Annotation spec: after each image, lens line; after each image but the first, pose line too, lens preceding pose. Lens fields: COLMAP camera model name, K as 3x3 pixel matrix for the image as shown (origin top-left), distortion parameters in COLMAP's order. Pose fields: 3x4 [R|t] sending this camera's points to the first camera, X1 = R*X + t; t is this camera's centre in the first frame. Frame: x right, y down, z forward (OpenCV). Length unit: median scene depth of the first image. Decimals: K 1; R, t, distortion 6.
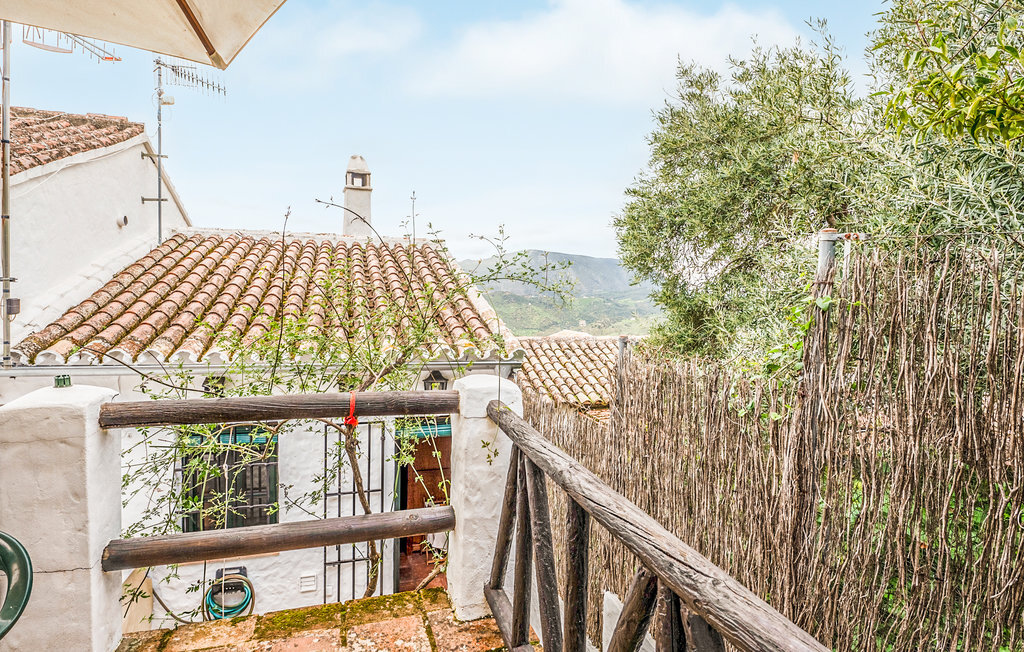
lens RADIAL K [[471.6, 0, 510.3], [0, 471.6, 305.7], [0, 0, 1]] dist [-0.004872, -0.001610]
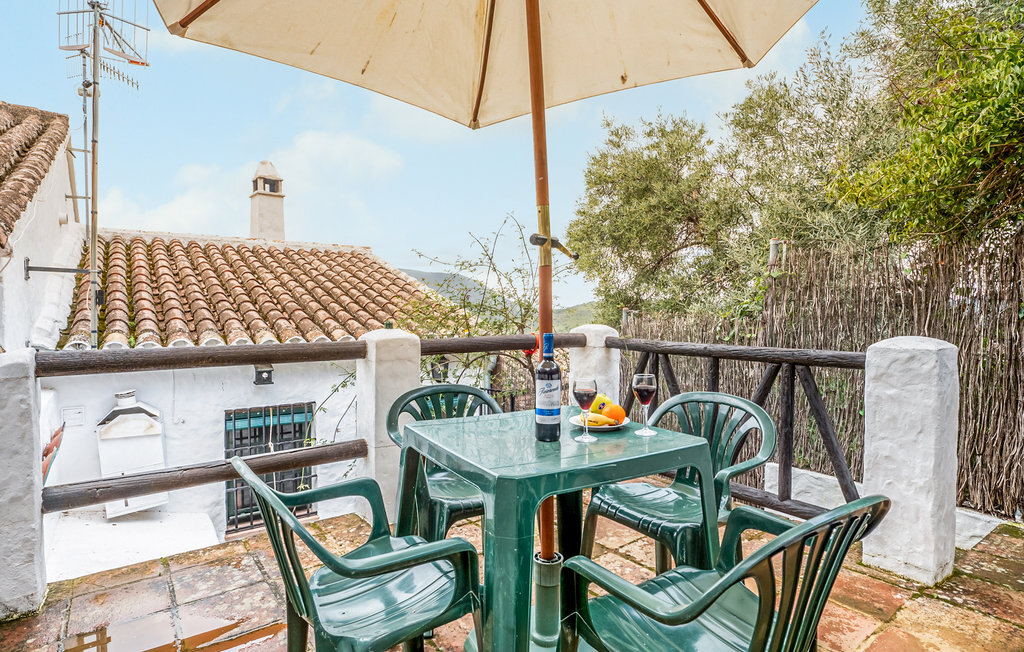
lens RADIAL K [[471.6, 0, 510.3], [0, 471.6, 305.7], [0, 0, 1]] dist [-0.004872, -0.001610]
pose [[0.950908, -0.019380, 0.308868, -0.348653], [0.028147, 0.999317, -0.023952, 0.048087], [-0.308192, 0.031470, 0.950803, -0.191250]]
